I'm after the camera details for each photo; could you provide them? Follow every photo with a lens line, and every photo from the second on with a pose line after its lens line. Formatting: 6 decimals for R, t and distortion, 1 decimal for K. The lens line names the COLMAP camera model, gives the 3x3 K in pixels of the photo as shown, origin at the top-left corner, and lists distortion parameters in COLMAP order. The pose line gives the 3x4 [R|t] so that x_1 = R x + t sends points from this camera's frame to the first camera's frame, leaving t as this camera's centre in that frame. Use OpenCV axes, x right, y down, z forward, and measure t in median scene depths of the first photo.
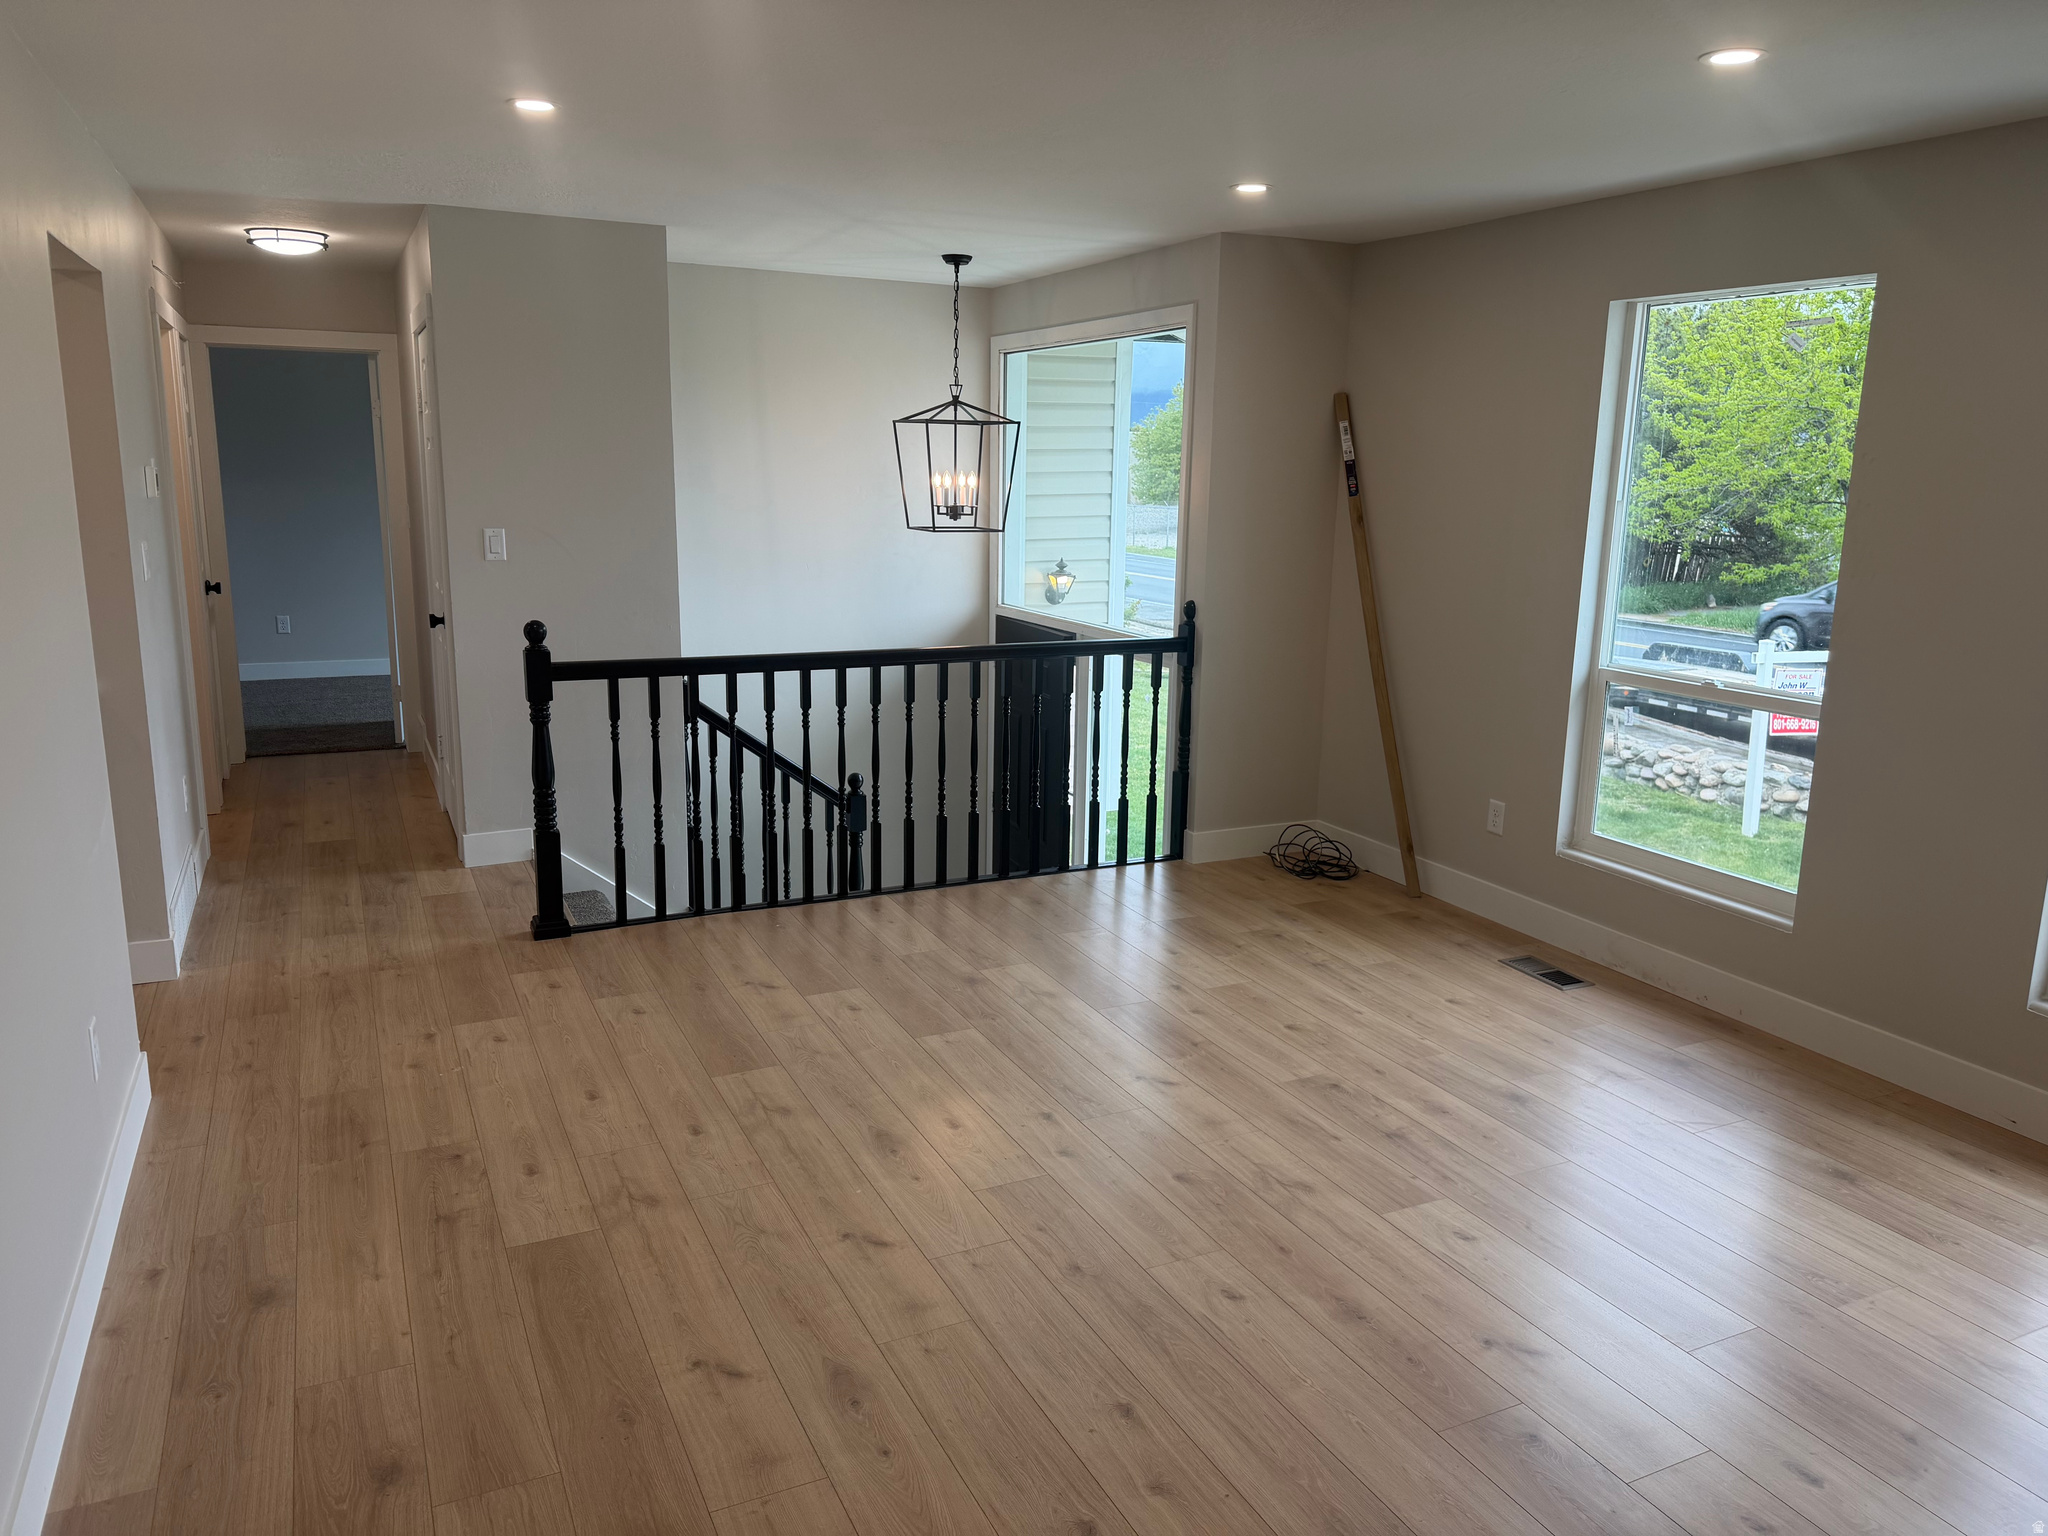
lens RADIAL K [[1429.7, 0, 1028.9], [0, 1429.7, 757.4], [0, 0, 1]] dist [0.031358, -0.008283]
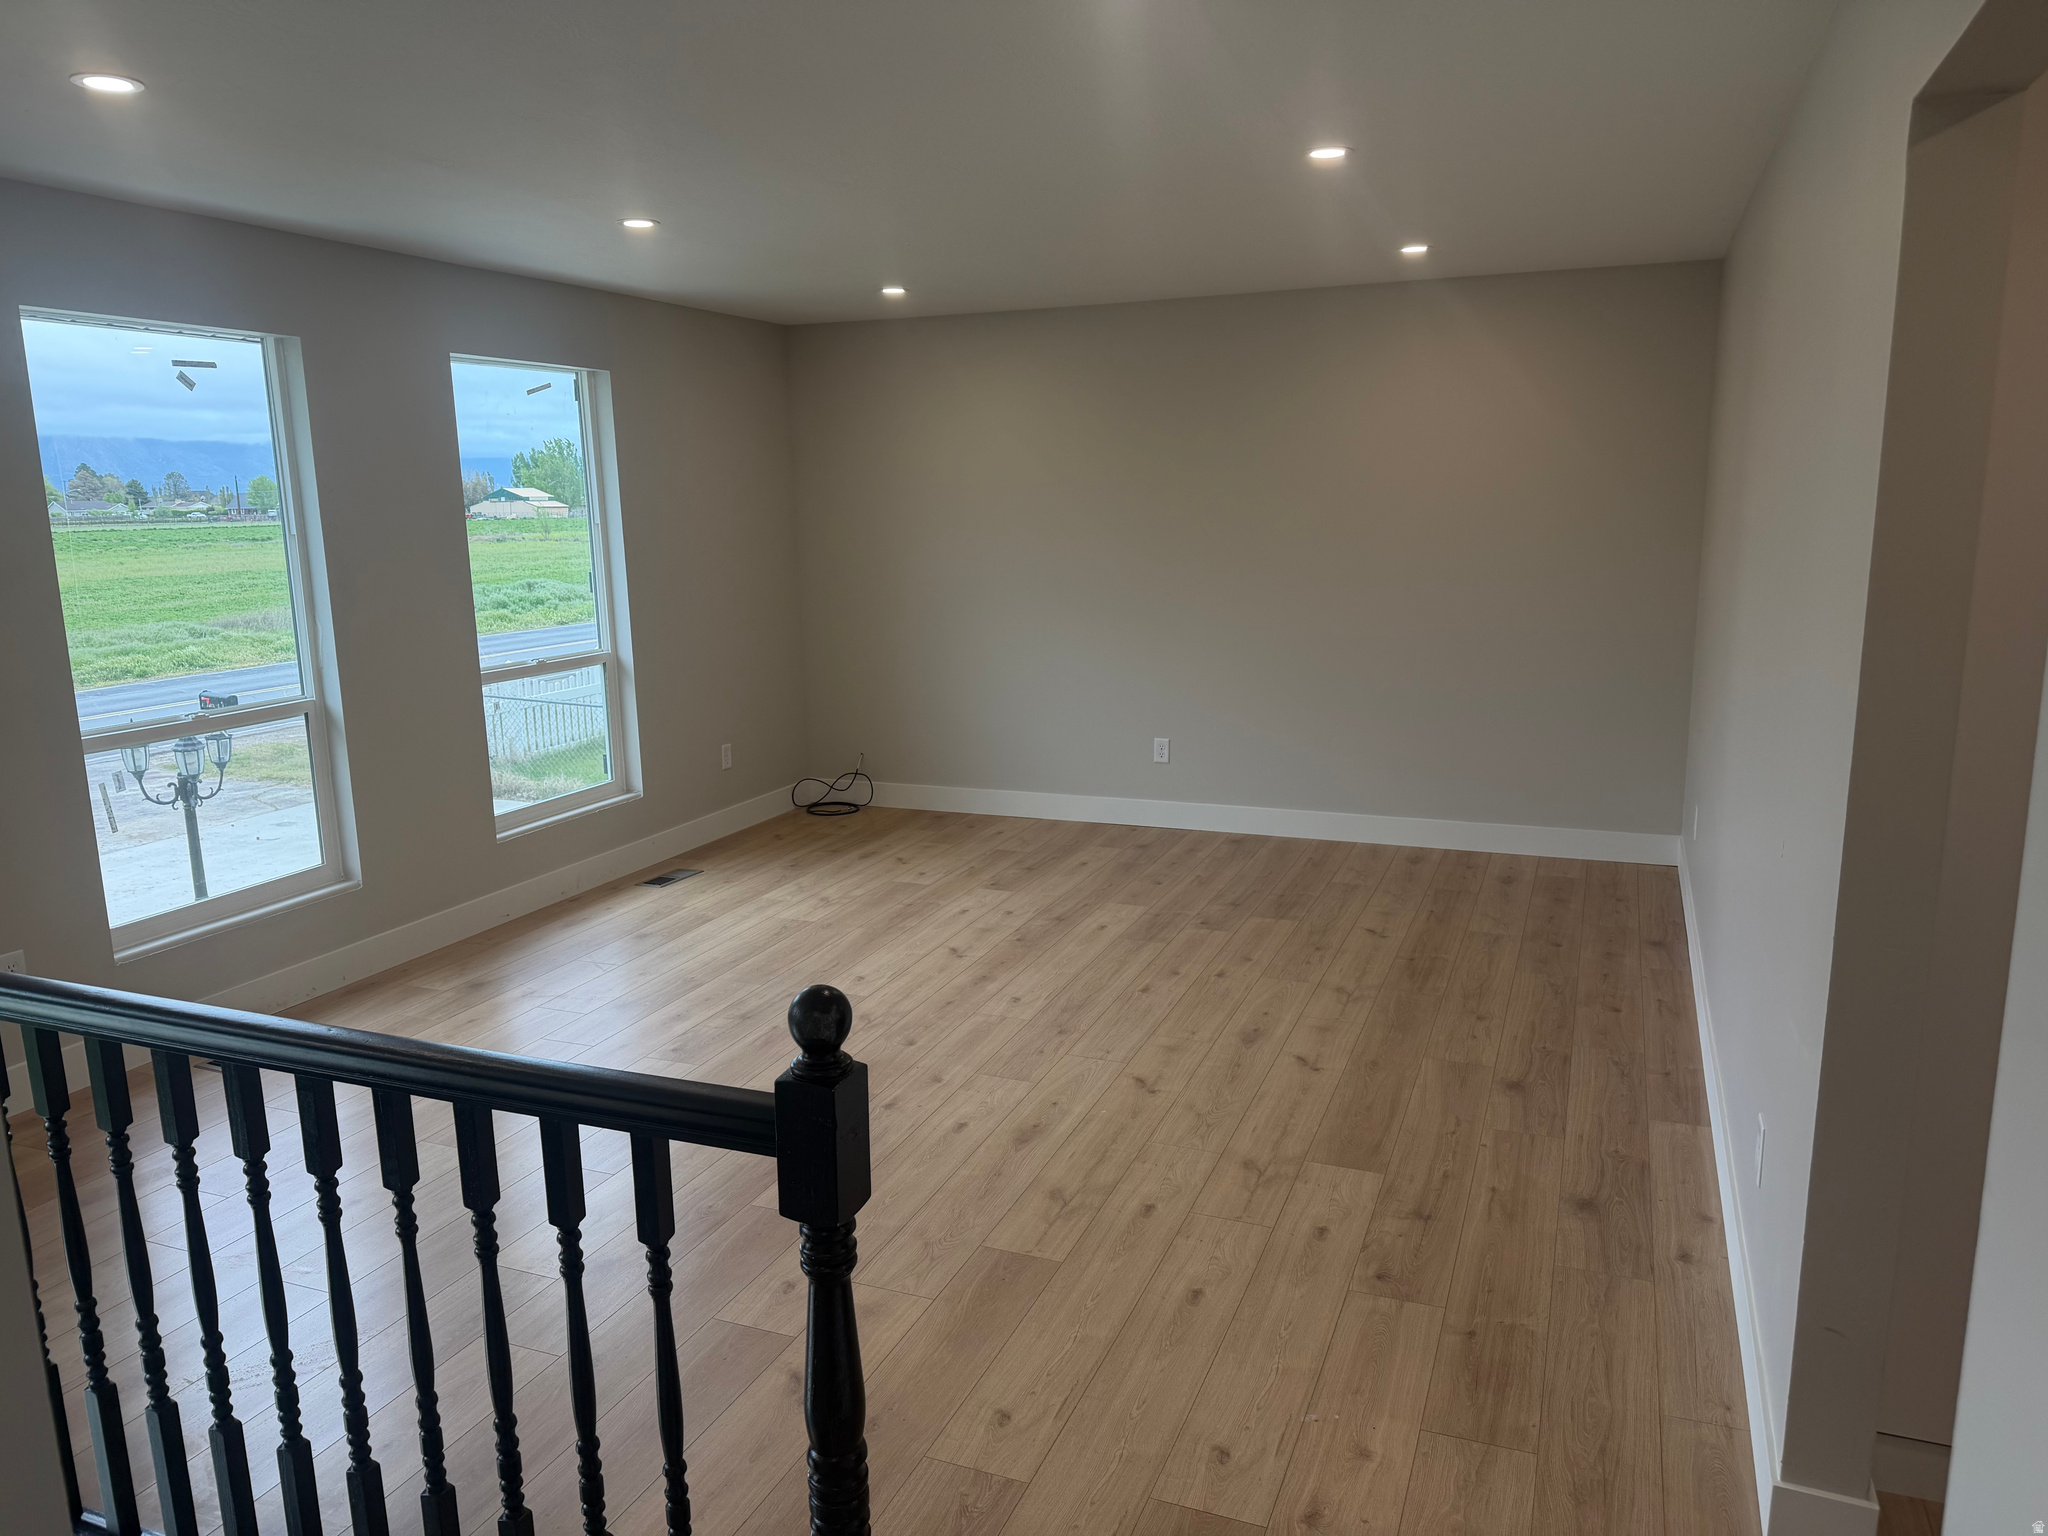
lens RADIAL K [[1429.7, 0, 1029.4], [0, 1429.7, 772.8], [0, 0, 1]] dist [0.031358, -0.008283]
pose [[-0.667237, -0.146252, 0.730346, -0.950449], [0.173022, 0.923279, 0.342957, -0.386243], [-0.724471, 0.355200, -0.590741, 1.747725]]
